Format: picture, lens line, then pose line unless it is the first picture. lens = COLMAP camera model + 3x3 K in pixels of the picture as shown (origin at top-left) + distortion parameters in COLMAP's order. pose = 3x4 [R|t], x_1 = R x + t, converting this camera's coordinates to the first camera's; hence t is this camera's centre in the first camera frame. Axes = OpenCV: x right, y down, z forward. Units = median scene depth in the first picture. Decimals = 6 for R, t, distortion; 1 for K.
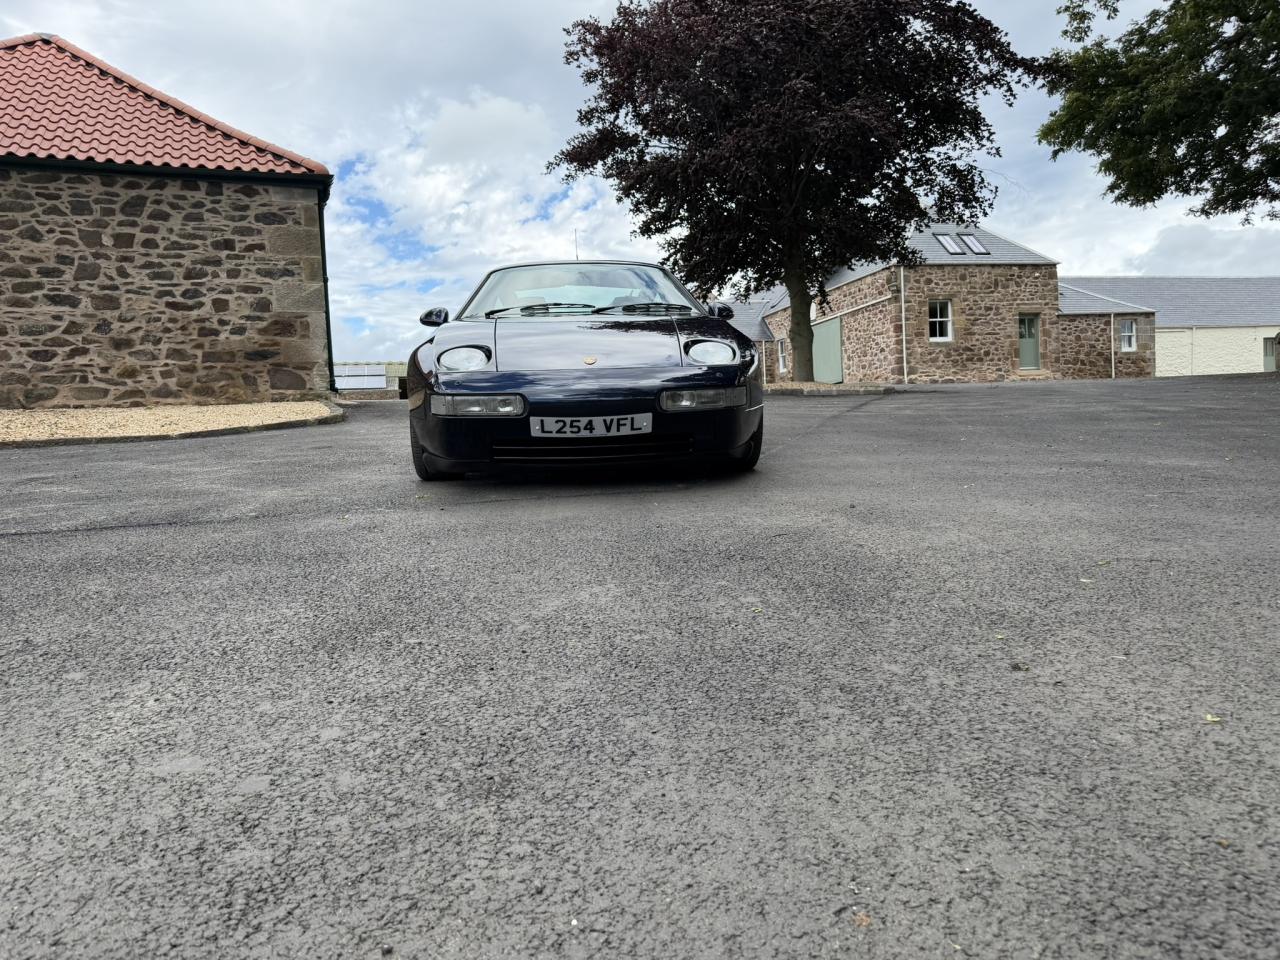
lens RADIAL K [[874.4, 0, 645.6], [0, 874.4, 497.9], [0, 0, 1]] dist [0.023218, -0.028087]
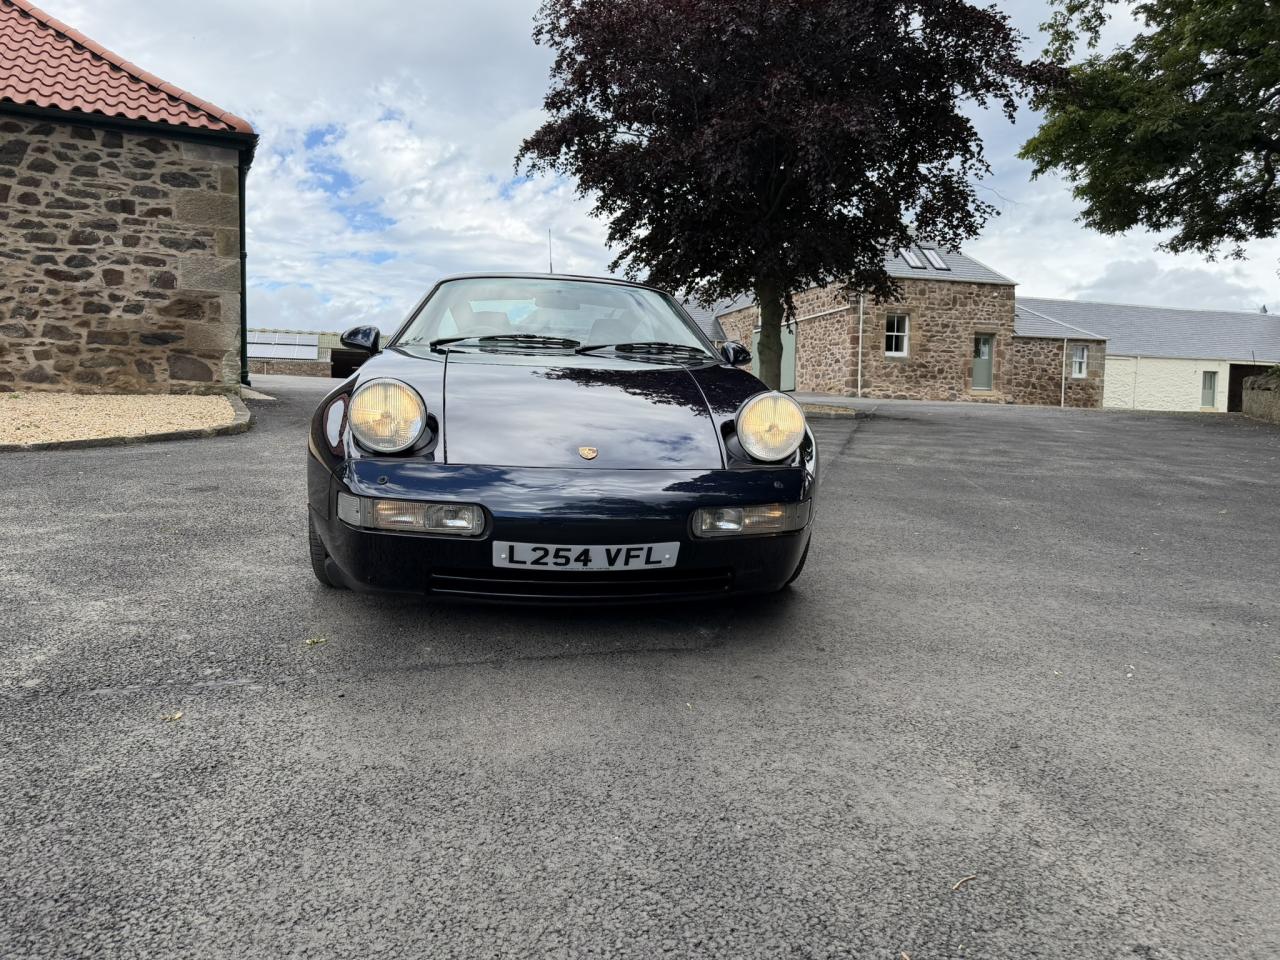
lens RADIAL K [[841.4, 0, 623.3], [0, 841.4, 475.0], [0, 0, 1]] dist [0.033158, -0.034447]
pose [[0.996496, 0.059482, 0.058805, -0.030532], [-0.059695, 0.998215, 0.001869, -0.059069], [-0.058589, -0.005373, 0.998268, 0.151899]]
